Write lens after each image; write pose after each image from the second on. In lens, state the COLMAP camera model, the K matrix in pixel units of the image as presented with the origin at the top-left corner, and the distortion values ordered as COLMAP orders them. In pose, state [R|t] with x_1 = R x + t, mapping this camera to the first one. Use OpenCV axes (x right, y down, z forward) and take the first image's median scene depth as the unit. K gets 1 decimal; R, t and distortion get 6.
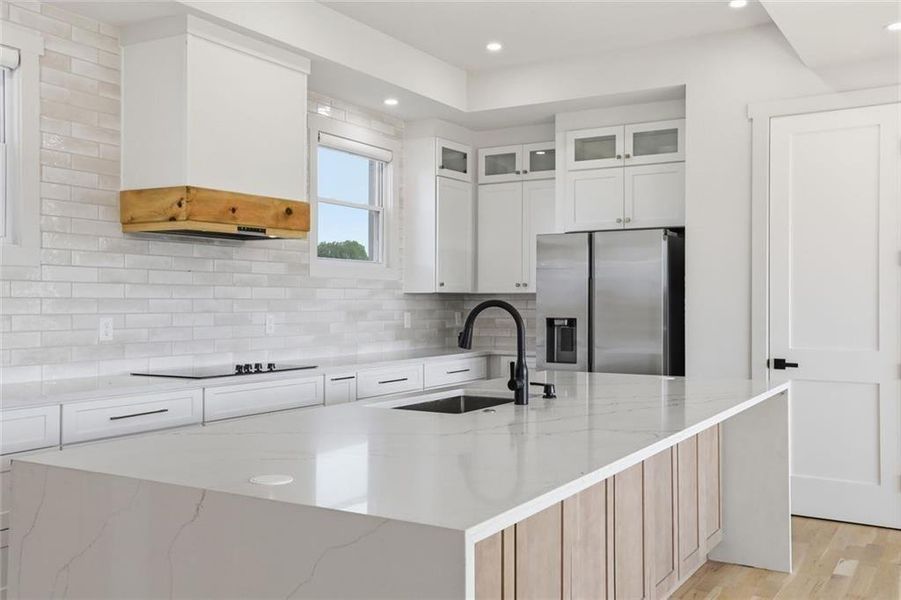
lens RADIAL K [[852.2, 0, 444.2], [0, 852.2, 295.3], [0, 0, 1]] dist [0.051694, 0.000000]
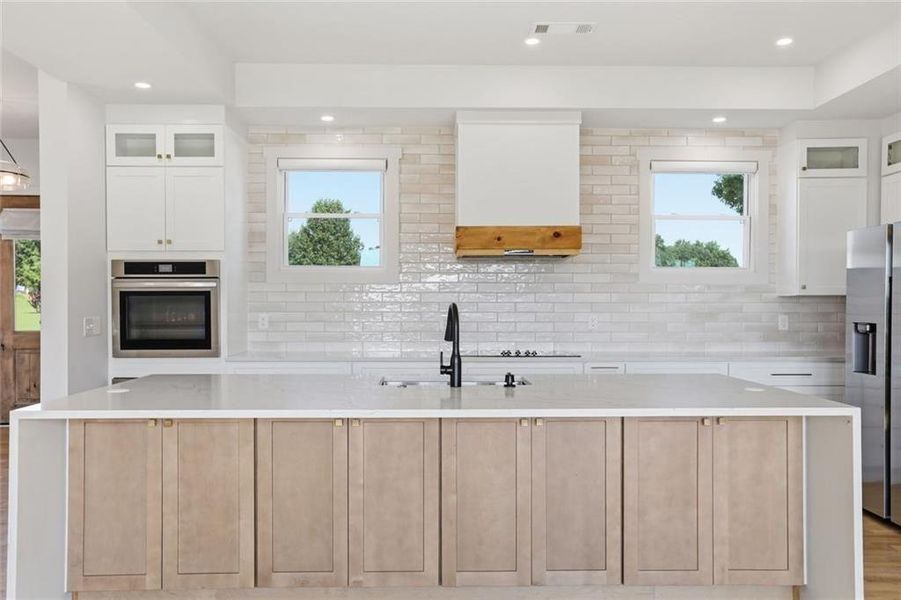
lens RADIAL K [[685.3, 0, 448.8], [0, 685.3, 307.1], [0, 0, 1]] dist [-0.000652, 0.055058]
pose [[0.538508, 0.004788, -0.842607, 0.496199], [0.006125, 0.999935, 0.009596, 0.000326], [0.842598, -0.010328, 0.538444, 0.246221]]
